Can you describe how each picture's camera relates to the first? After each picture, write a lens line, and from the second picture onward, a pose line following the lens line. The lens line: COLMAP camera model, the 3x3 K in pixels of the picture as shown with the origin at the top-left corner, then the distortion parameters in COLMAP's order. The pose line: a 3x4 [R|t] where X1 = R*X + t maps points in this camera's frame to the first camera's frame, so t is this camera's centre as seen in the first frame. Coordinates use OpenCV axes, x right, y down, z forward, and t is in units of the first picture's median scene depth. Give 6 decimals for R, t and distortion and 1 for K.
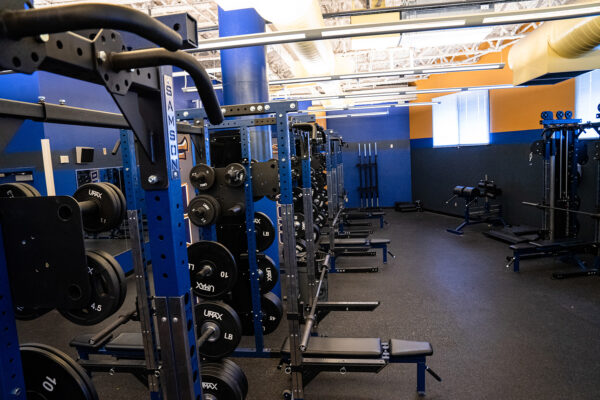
lens RADIAL K [[416.5, 0, 300.0], [0, 416.5, 200.0], [0, 0, 1]] dist [-0.134218, 0.093458]
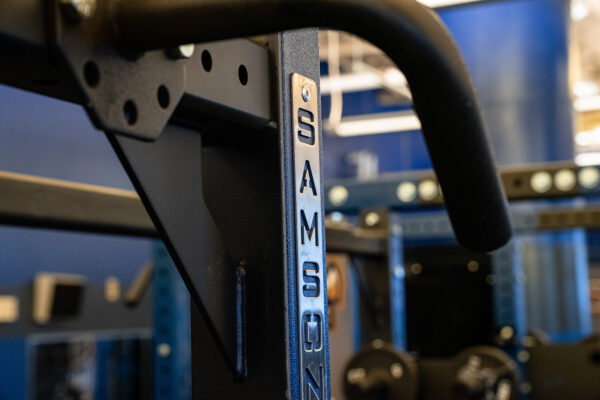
lens RADIAL K [[1131.8, 0, 300.0], [0, 1131.8, 200.0], [0, 0, 1]] dist [0.039386, 0.160940]
pose [[0.958274, 0.000020, -0.285852, -0.093955], [-0.056333, 0.980403, -0.188777, -0.062868], [0.280246, 0.197003, 0.939495, 0.248665]]
